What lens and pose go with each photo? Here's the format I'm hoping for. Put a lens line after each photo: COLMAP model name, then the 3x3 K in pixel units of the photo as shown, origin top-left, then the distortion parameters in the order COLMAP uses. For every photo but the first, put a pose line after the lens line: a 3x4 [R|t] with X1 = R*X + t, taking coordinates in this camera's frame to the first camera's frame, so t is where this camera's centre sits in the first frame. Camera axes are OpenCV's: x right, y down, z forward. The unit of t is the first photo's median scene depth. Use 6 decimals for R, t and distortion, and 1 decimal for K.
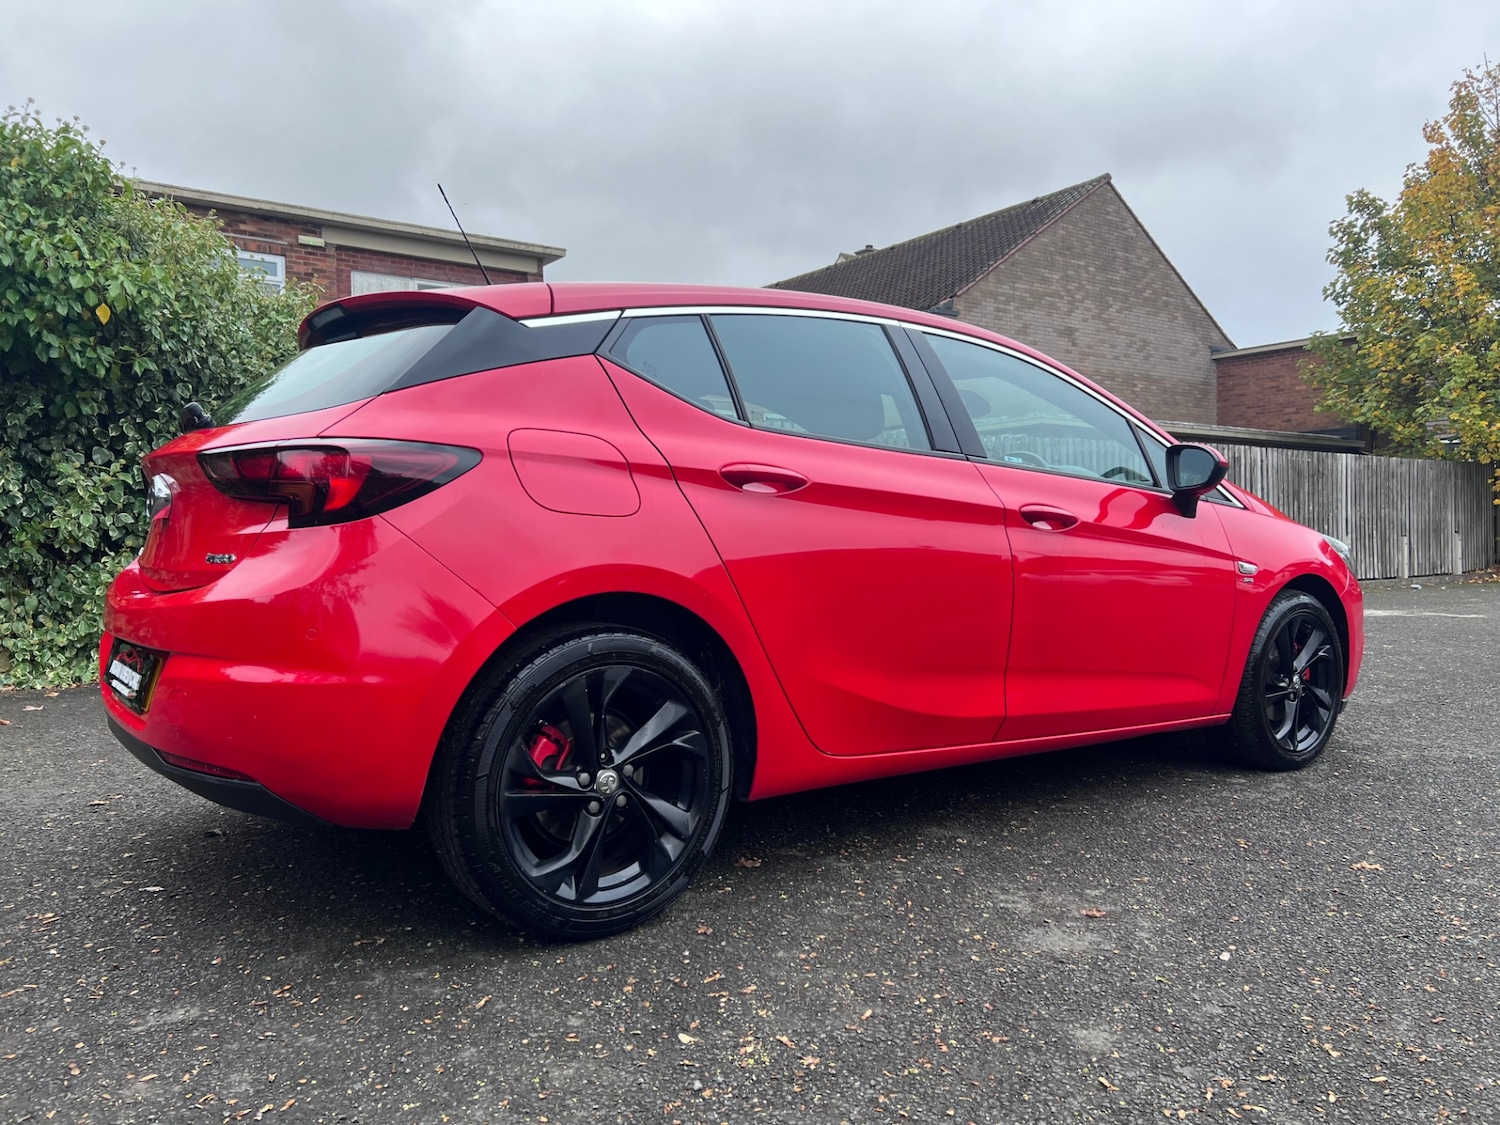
lens RADIAL K [[1106.9, 0, 753.1], [0, 1106.9, 557.5], [0, 0, 1]] dist [0.048983, -0.050341]
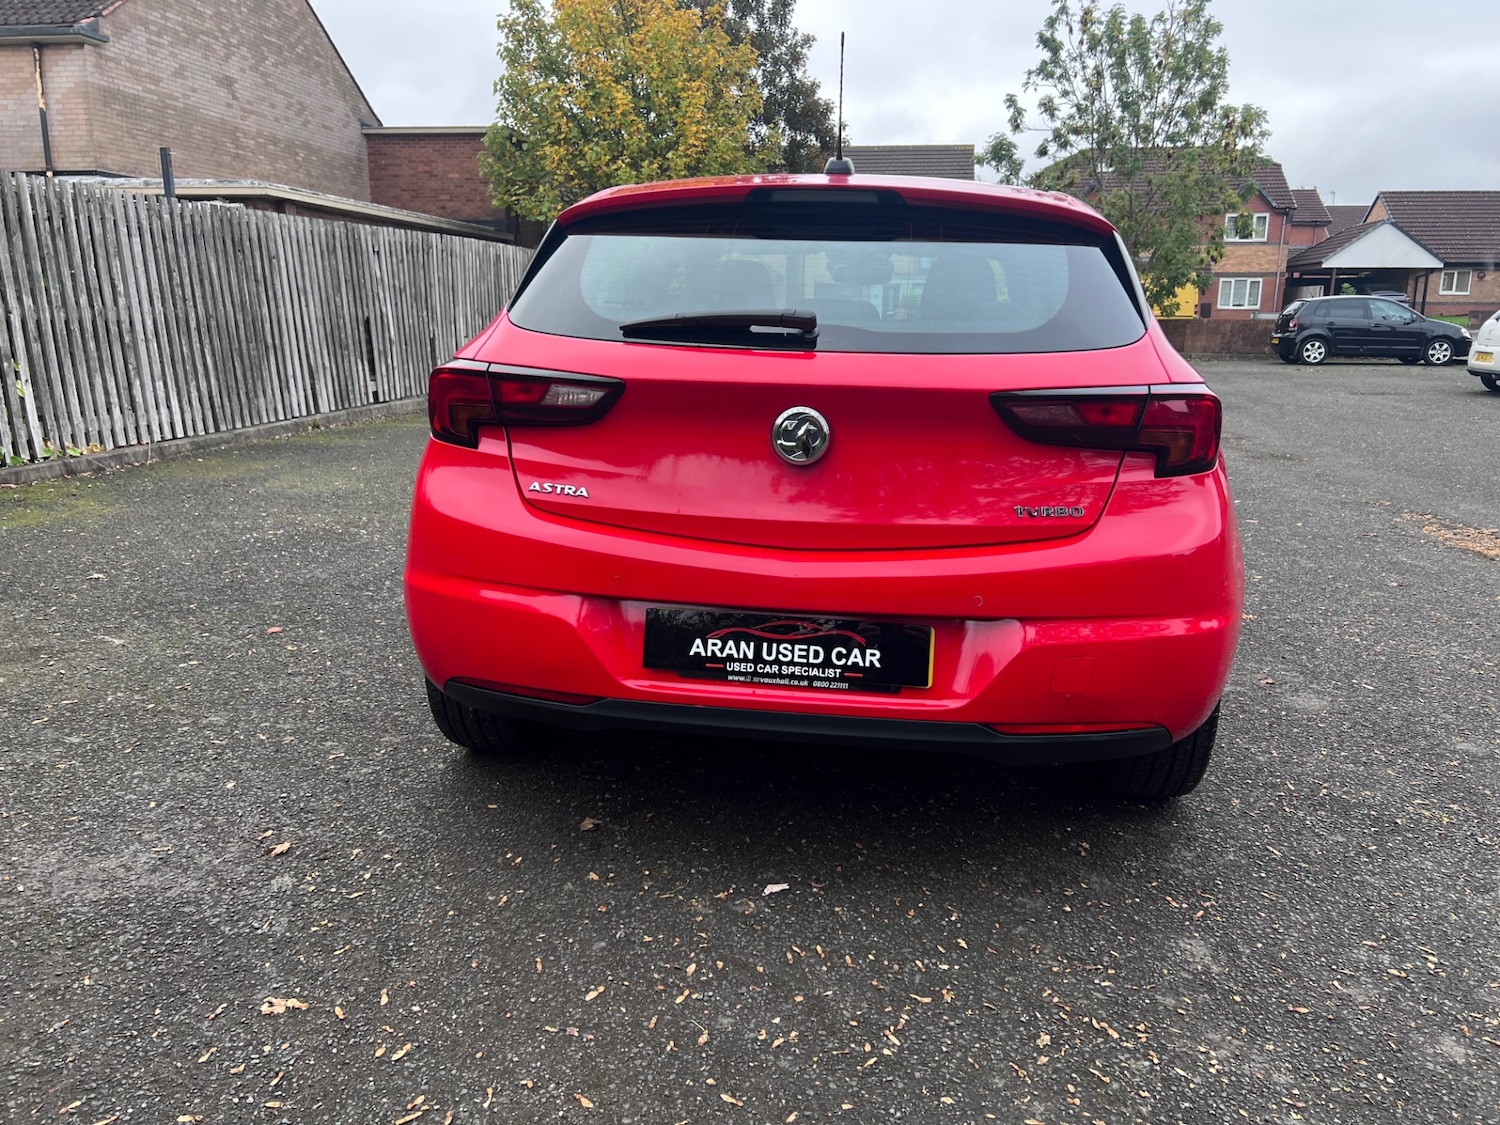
lens RADIAL K [[1123.9, 0, 741.7], [0, 1123.9, 541.9], [0, 0, 1]] dist [0.074146, -0.080465]
pose [[0.697961, -0.128679, 0.704480, -0.119801], [-0.003442, 0.983110, 0.182983, -0.013202], [-0.716128, -0.130140, 0.685729, 0.048329]]
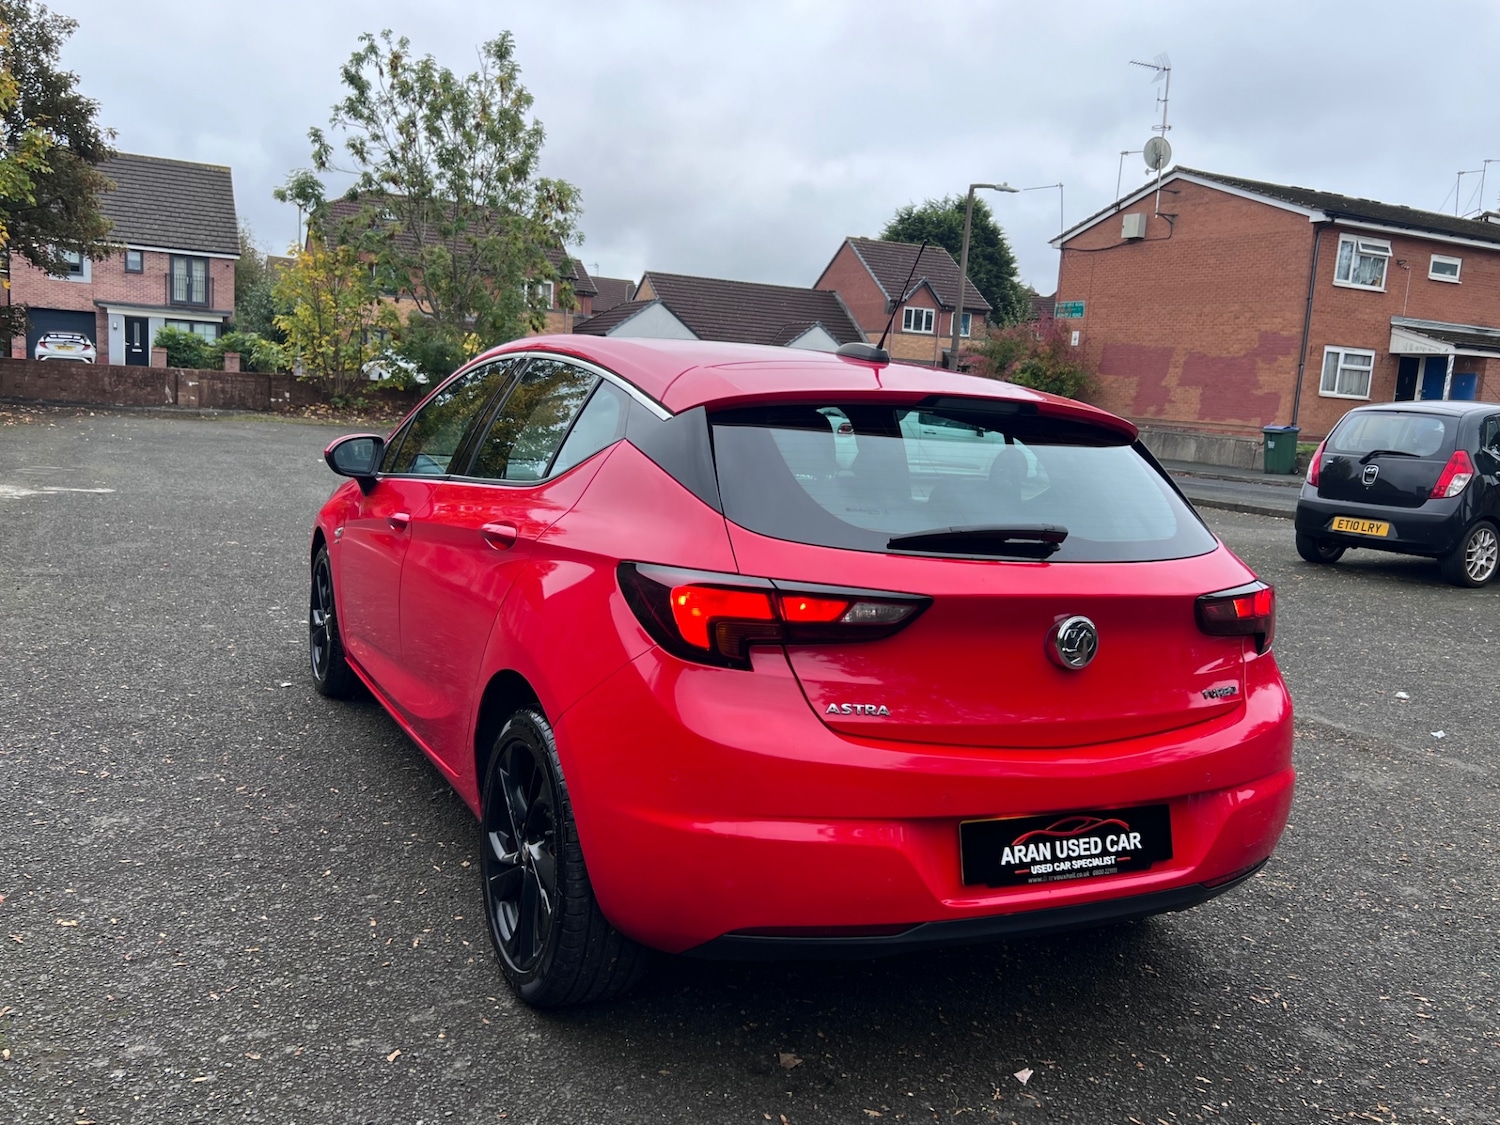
lens RADIAL K [[1248.6, 0, 727.6], [0, 1248.6, 557.0], [0, 0, 1]] dist [0.069758, -0.082140]
pose [[0.181726, -0.113272, 0.976803, -0.159660], [-0.046949, 0.991211, 0.123678, -0.023722], [-0.982228, -0.068335, 0.174811, 0.114787]]
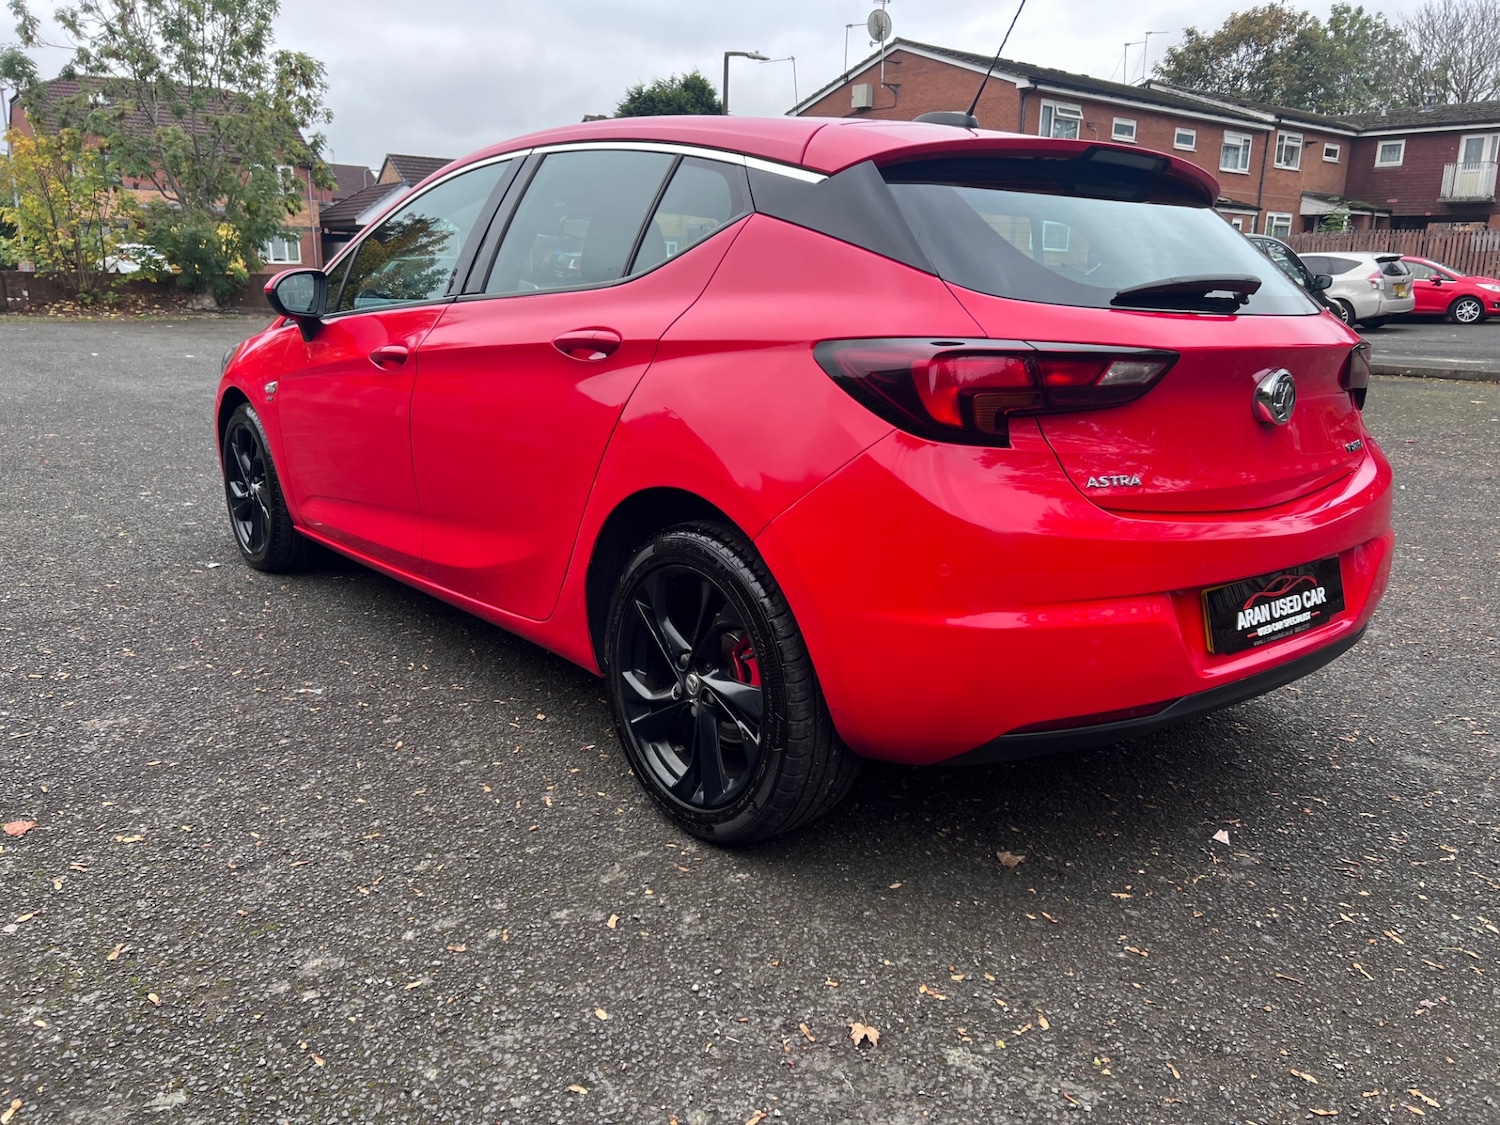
lens RADIAL K [[1144.6, 0, 750.0], [0, 1144.6, 562.5], [0, 0, 1]] dist [0.043472, -0.045302]
pose [[-0.048474, -0.233497, 0.971148, -0.143966], [0.002858, 0.972255, 0.233906, -0.014143], [-0.998820, 0.014114, -0.046462, 0.149868]]
